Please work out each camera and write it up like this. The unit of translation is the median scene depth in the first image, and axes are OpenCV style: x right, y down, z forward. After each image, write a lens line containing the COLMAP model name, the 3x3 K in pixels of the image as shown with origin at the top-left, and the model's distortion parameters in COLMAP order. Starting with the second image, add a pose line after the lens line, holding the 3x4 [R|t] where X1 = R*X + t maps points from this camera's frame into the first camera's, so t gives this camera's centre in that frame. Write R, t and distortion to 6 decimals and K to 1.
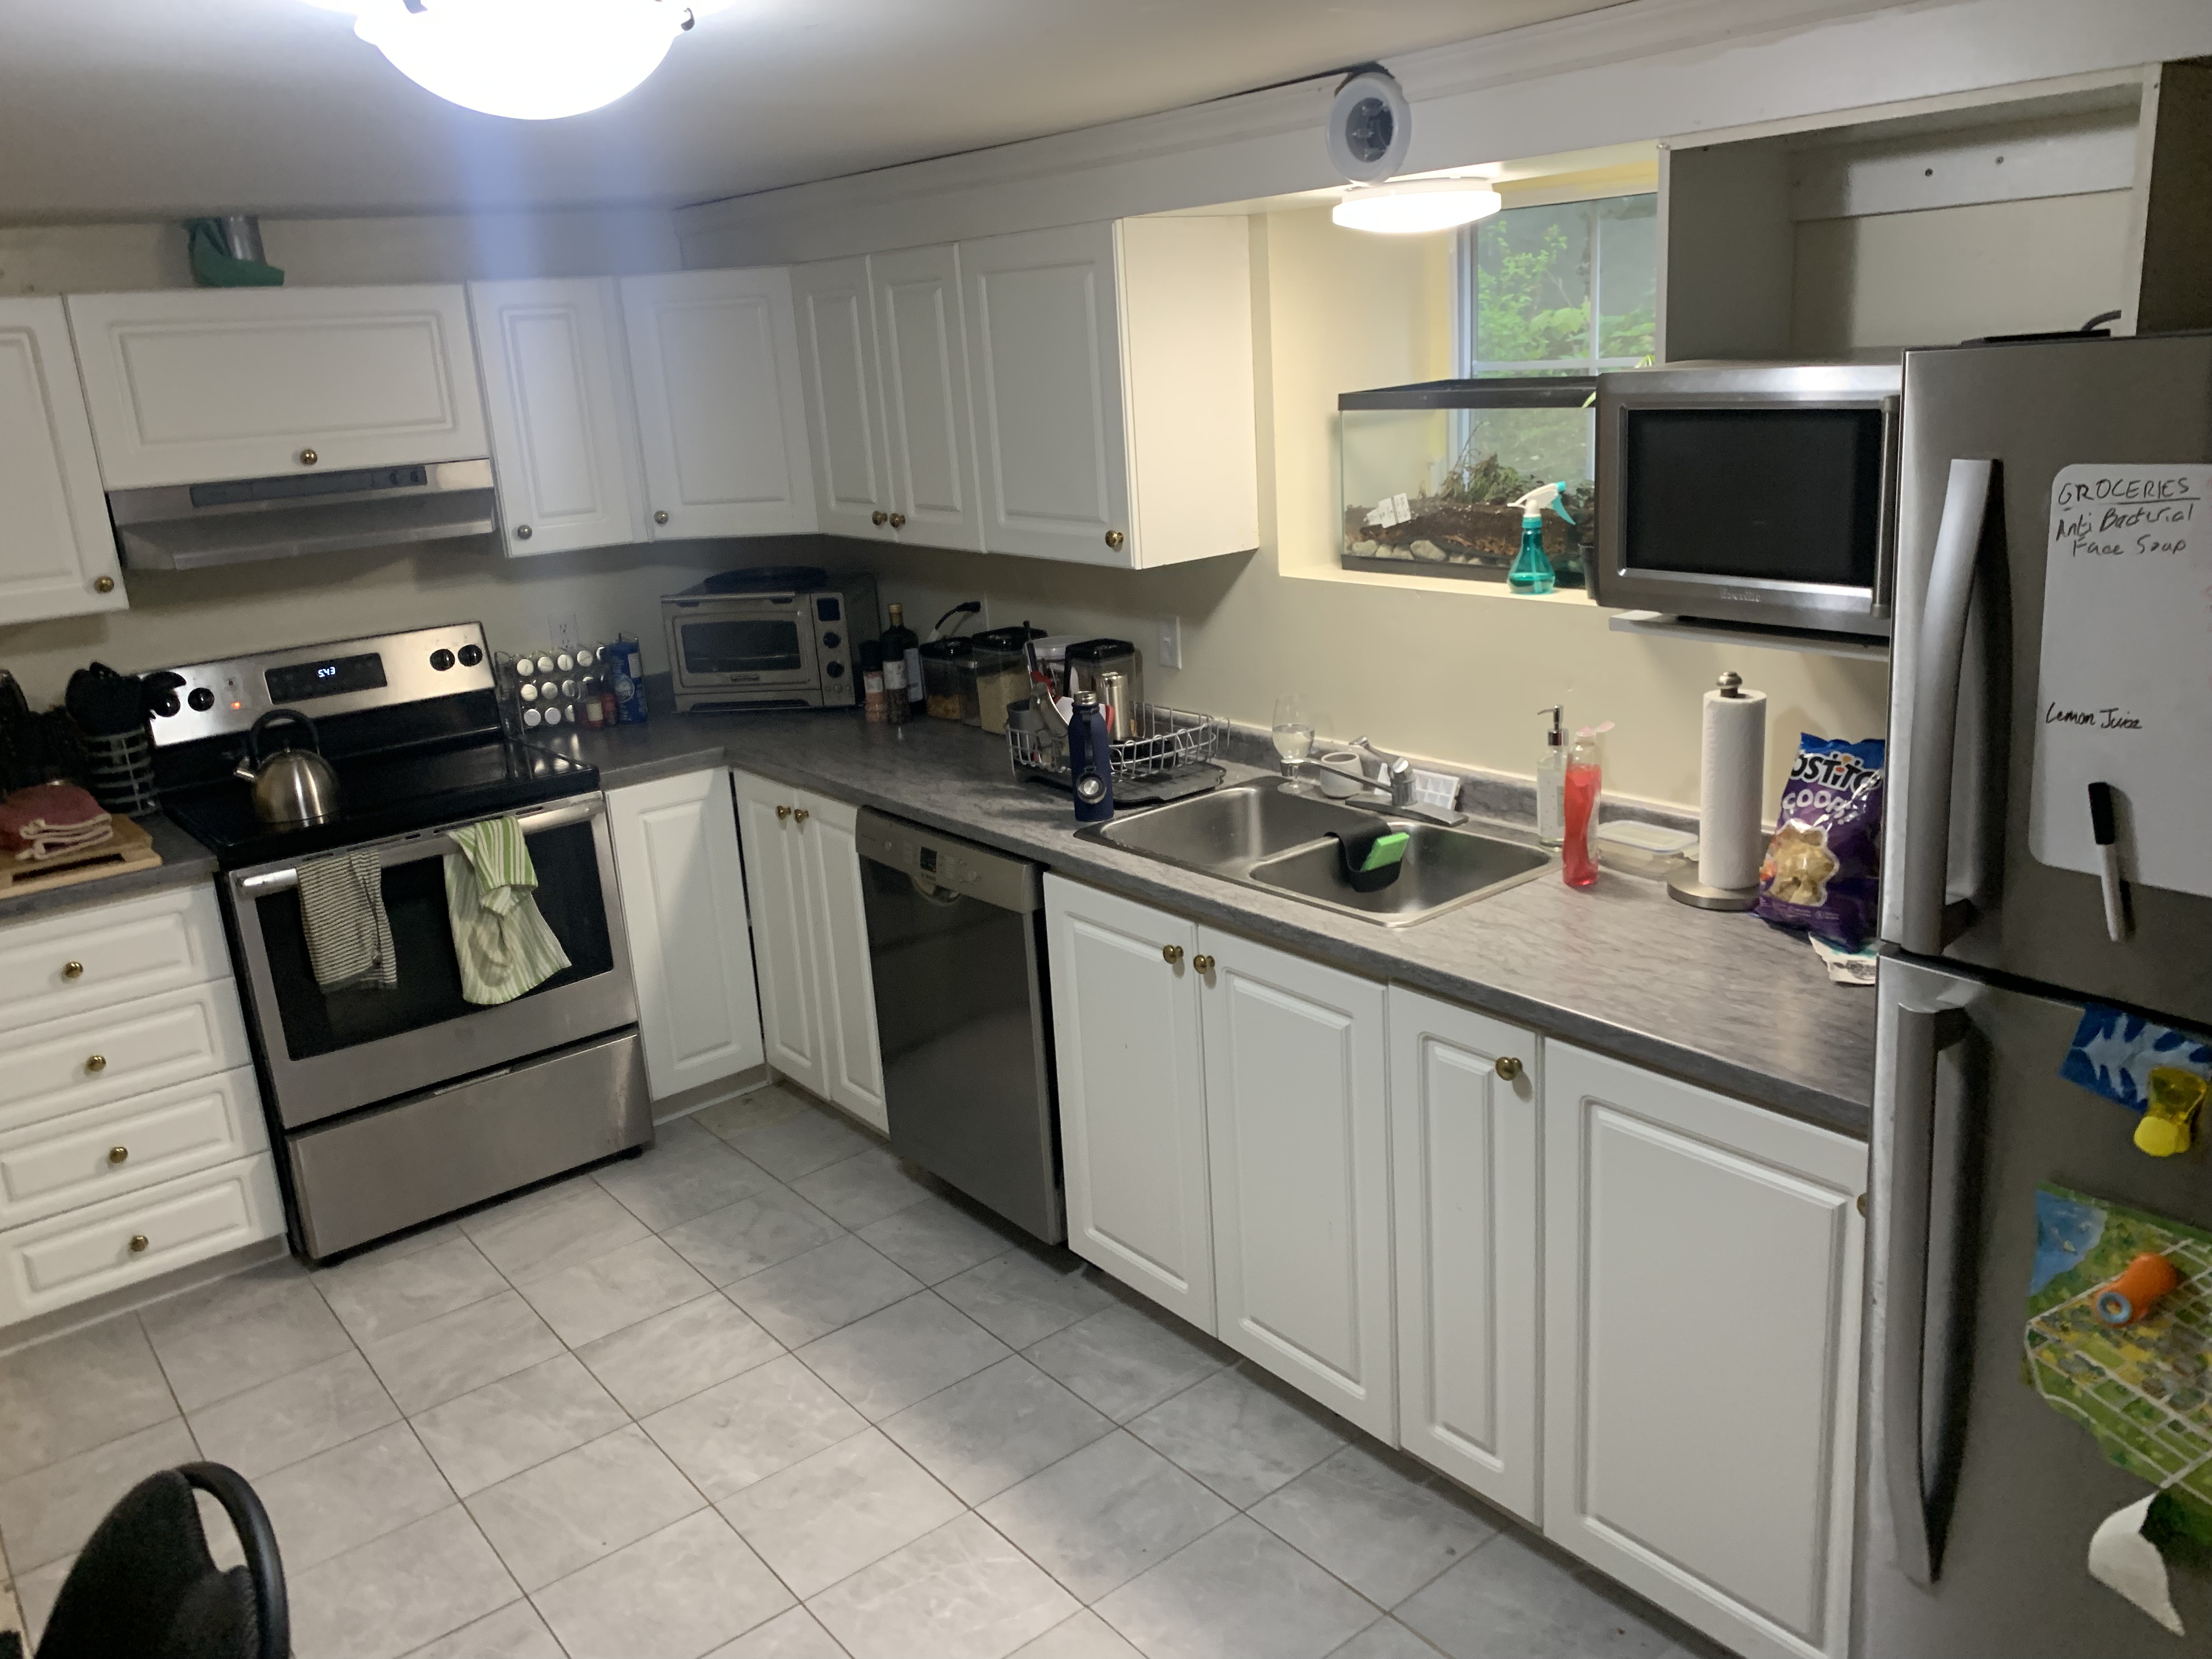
lens RADIAL K [[1700.1, 0, 1105.6], [0, 1700.1, 813.6], [0, 0, 1]] dist [0.031523, -0.000220]
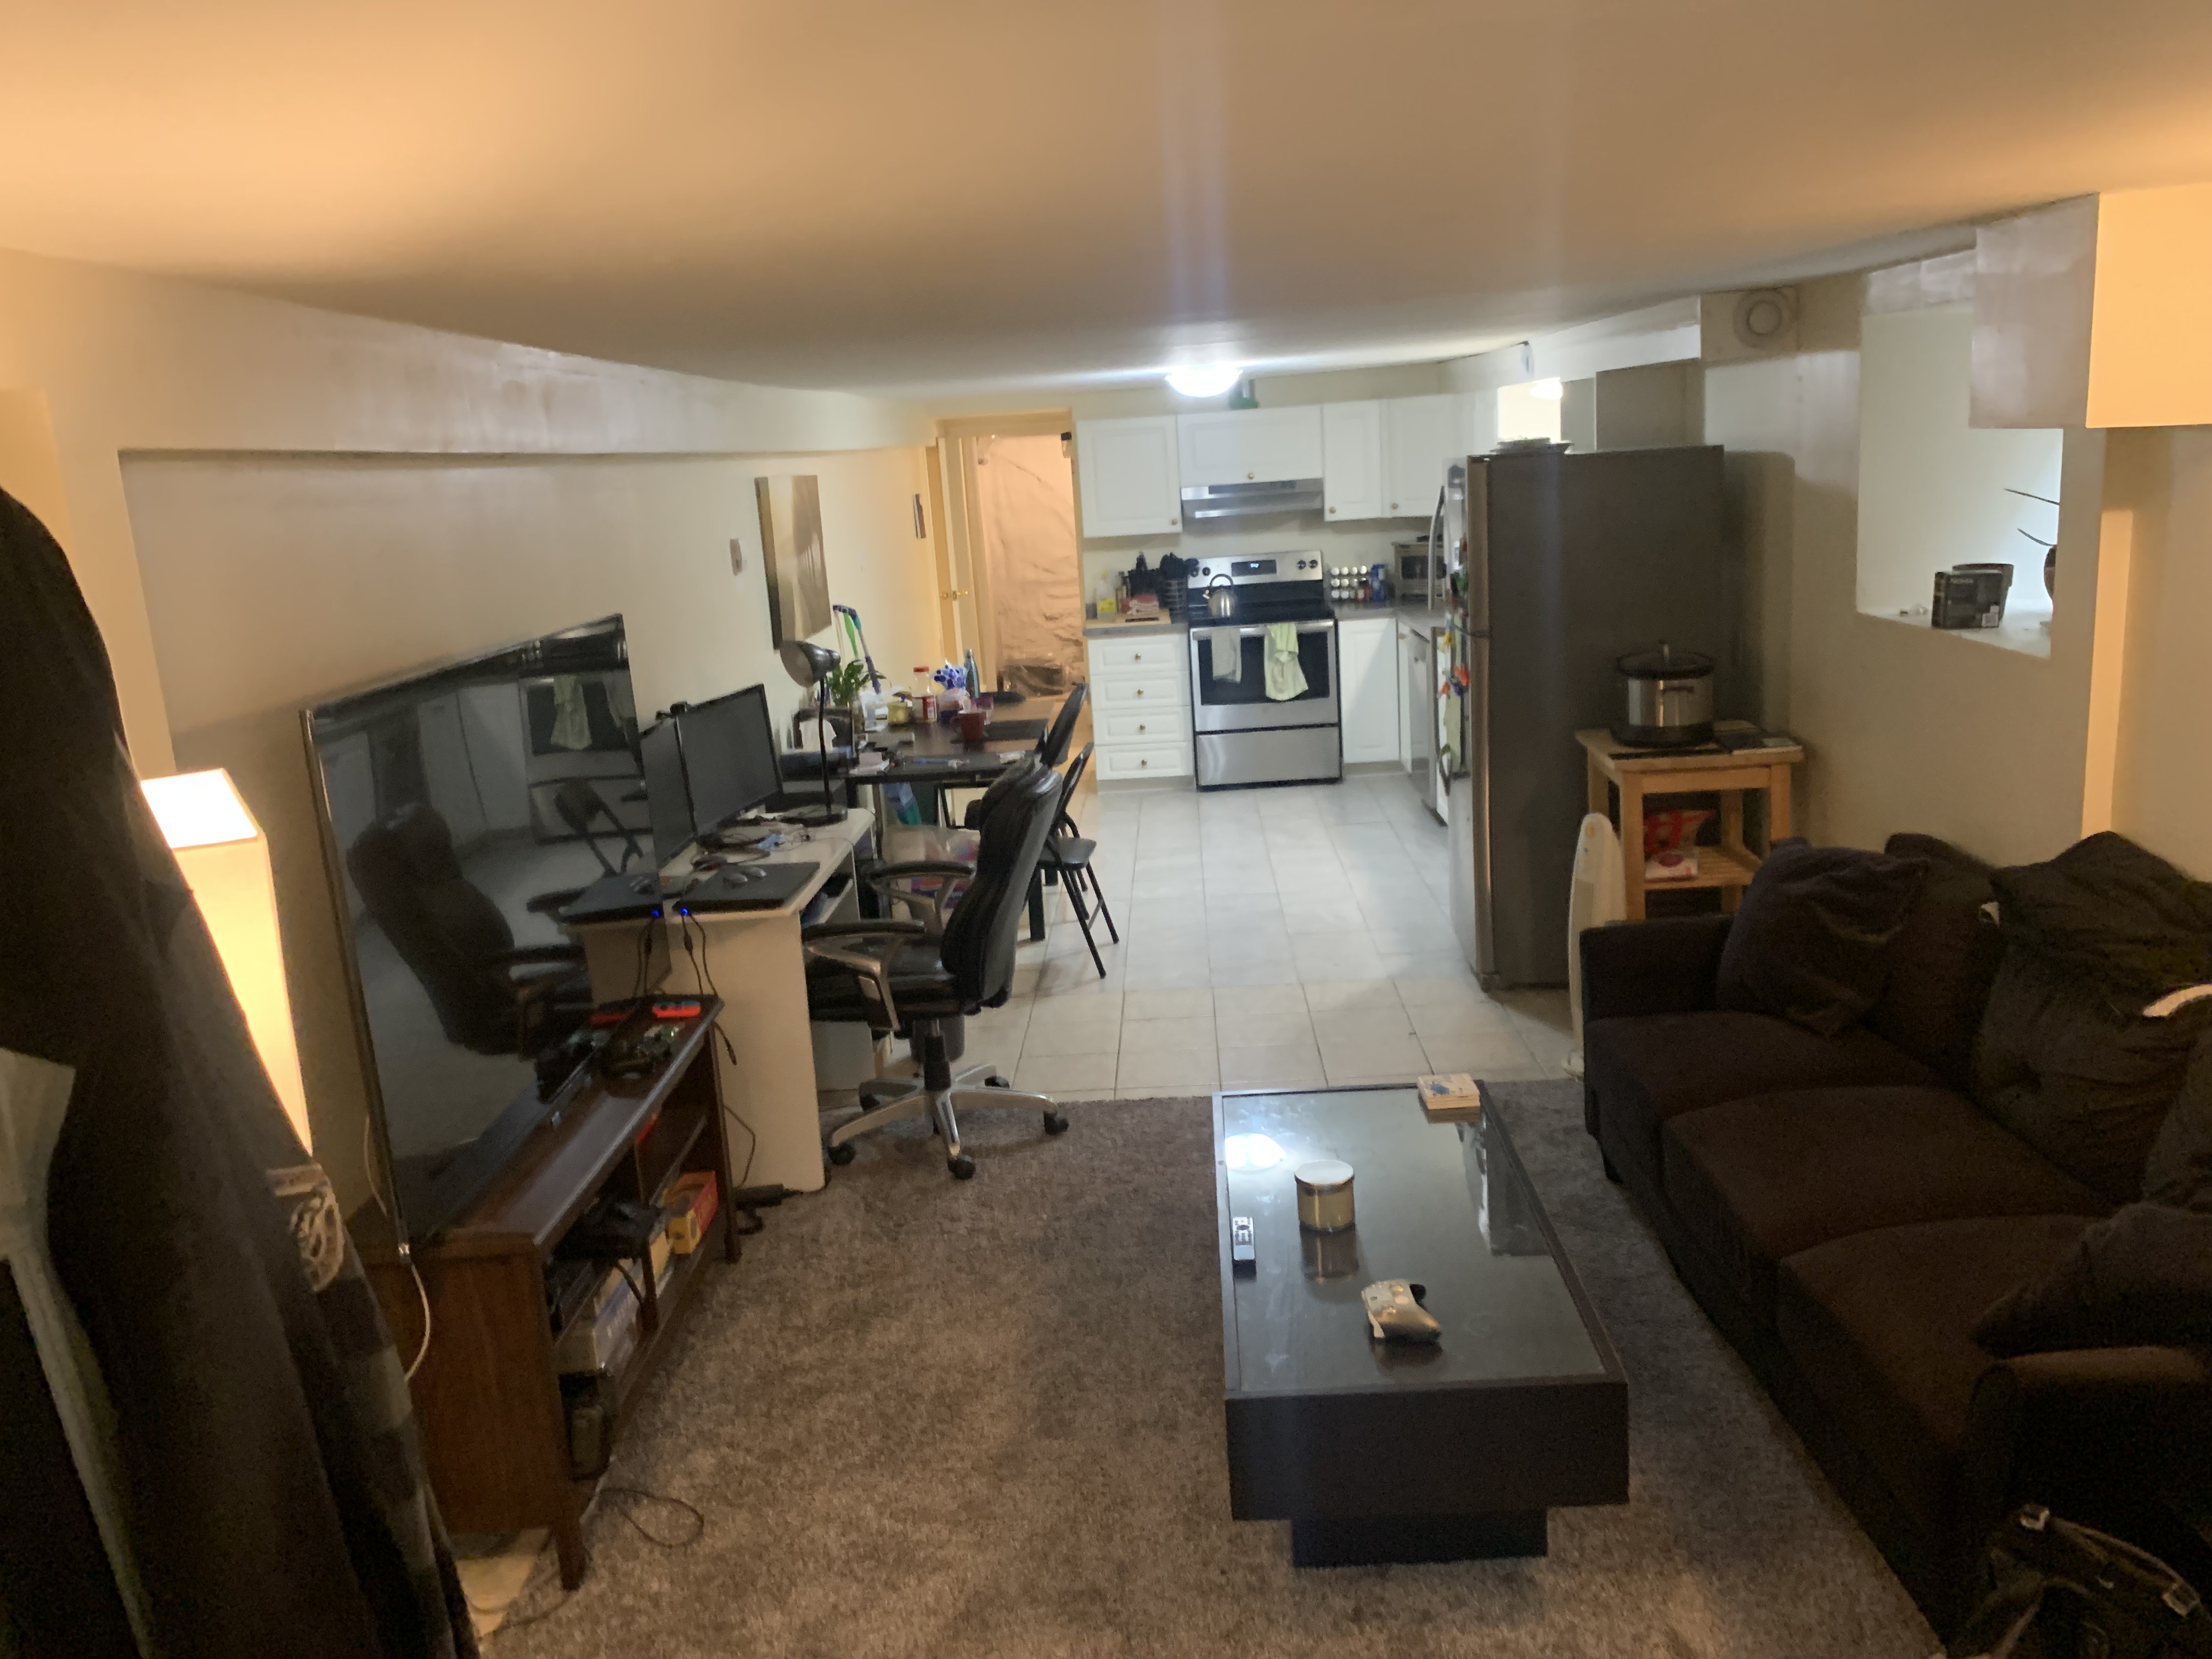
lens RADIAL K [[1700.1, 0, 1109.3], [0, 1700.1, 829.2], [0, 0, 1]] dist [0.031523, -0.000220]
pose [[0.772480, 0.154899, -0.615858, 0.990752], [-0.153286, 0.986601, 0.055880, 0.195065], [0.616262, 0.051236, 0.785873, -1.063575]]
